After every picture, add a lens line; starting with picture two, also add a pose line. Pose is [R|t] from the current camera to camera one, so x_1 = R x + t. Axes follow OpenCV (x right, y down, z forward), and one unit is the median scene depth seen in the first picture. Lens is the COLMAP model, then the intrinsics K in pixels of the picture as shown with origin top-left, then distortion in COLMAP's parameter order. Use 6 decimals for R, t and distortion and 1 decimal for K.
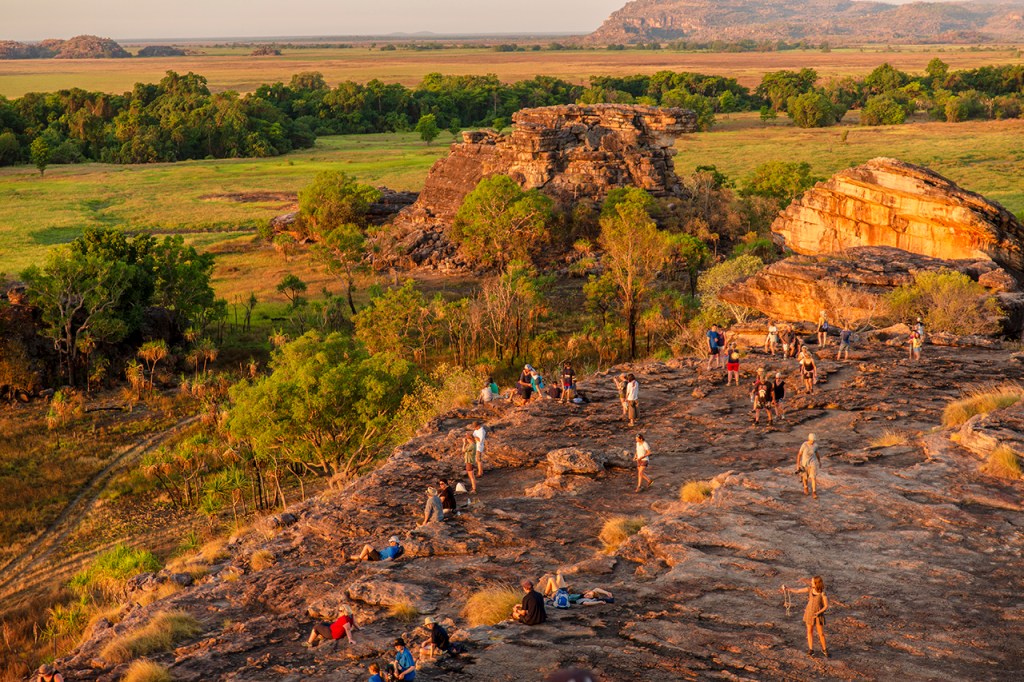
lens RADIAL K [[2223.9, 0, 512.0], [0, 2223.9, 341.0], [0, 0, 1]] dist [-0.014934, 0.127646]
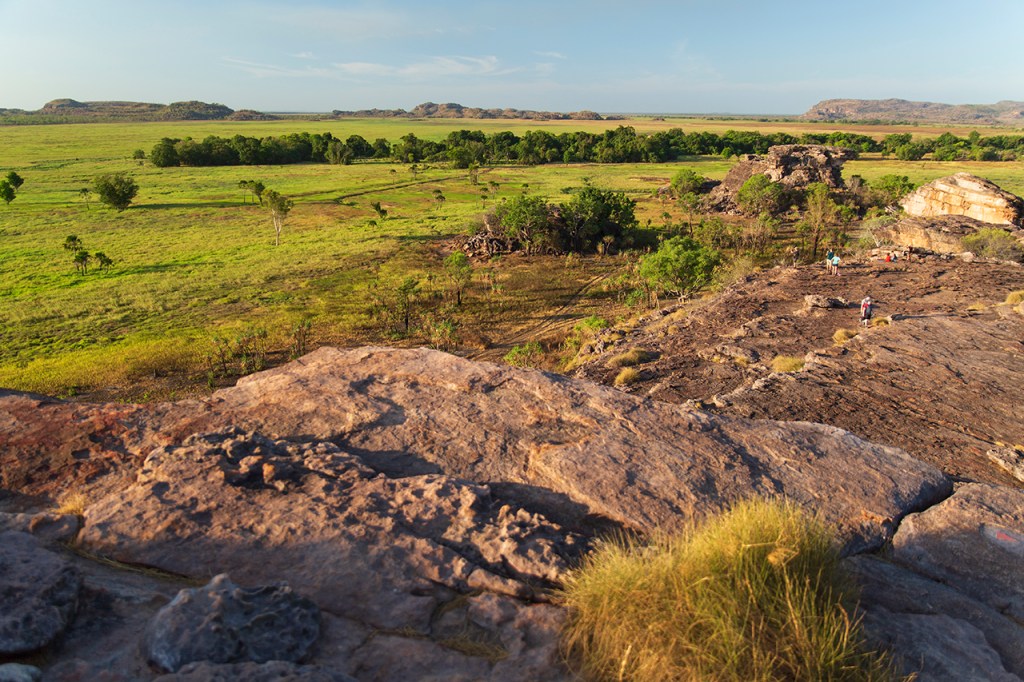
lens RADIAL K [[2223.9, 0, 512.0], [0, 2223.9, 341.0], [0, 0, 1]] dist [-0.014934, 0.127646]
pose [[0.864410, 0.112422, -0.490057, 0.898321], [-0.060106, 0.990797, 0.121275, -0.163785], [0.499181, -0.075377, 0.863213, -1.100416]]
